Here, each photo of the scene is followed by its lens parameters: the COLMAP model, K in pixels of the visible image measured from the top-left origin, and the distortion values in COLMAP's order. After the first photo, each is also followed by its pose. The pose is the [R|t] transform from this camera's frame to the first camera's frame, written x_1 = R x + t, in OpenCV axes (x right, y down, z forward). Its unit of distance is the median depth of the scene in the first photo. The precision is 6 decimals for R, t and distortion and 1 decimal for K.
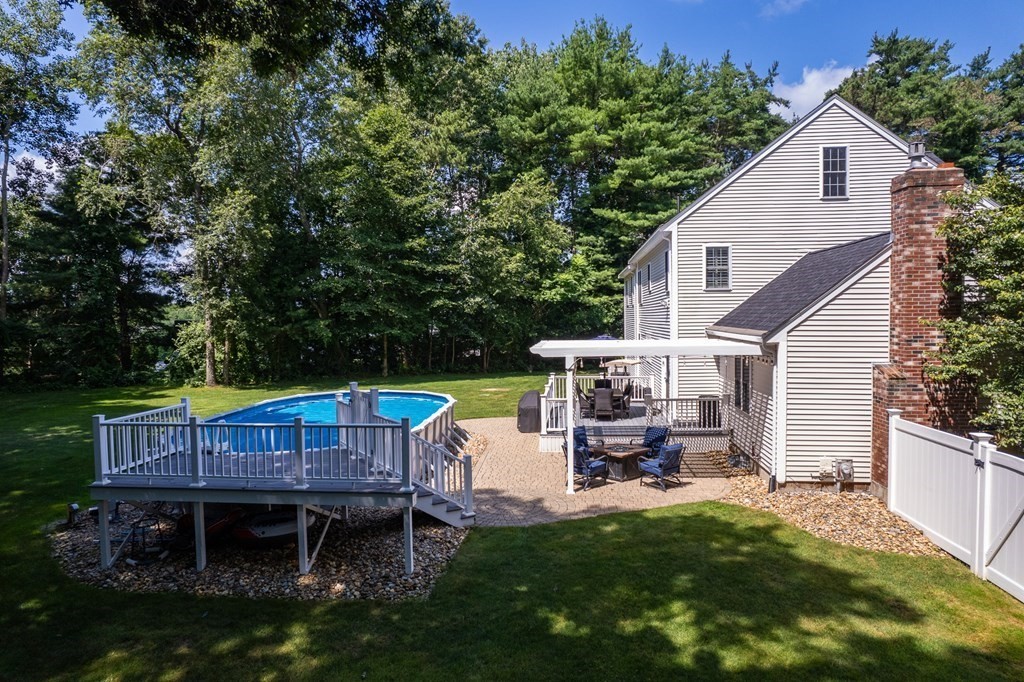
lens RADIAL K [[638.5, 0, 512.0], [0, 638.5, 341.0], [0, 0, 1]] dist [-0.018375, 0.002581]
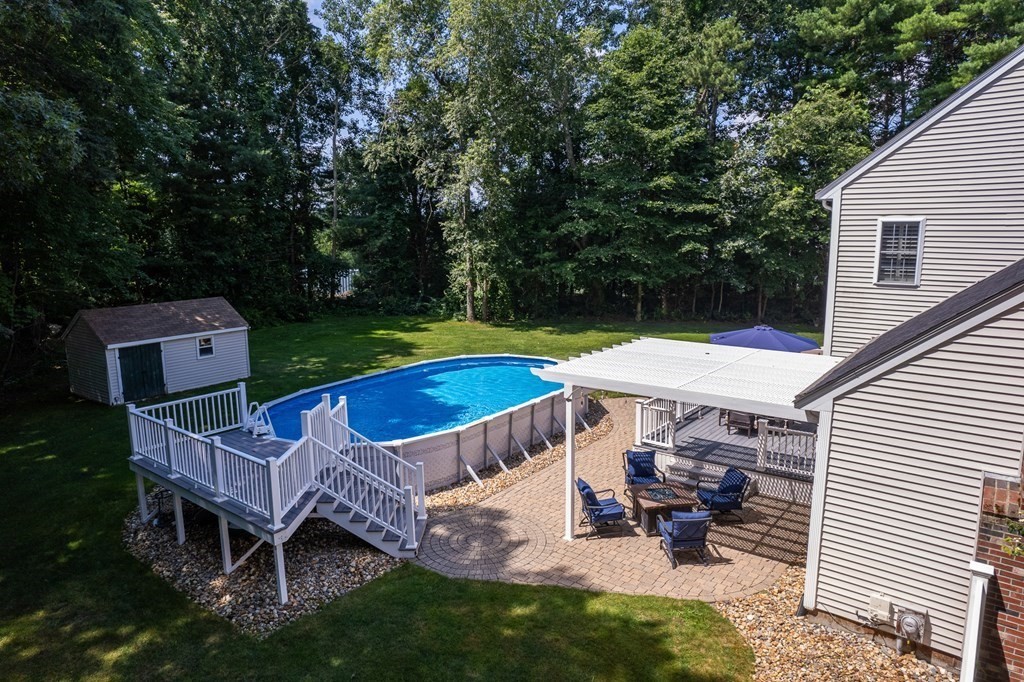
lens RADIAL K [[647.3, 0, 512.0], [0, 647.3, 341.0], [0, 0, 1]] dist [-0.074716, 0.071857]
pose [[0.849700, 0.093466, -0.518916, 0.165540], [-0.023293, 0.989856, 0.140150, -0.053143], [0.526752, -0.106998, 0.843258, 0.096486]]
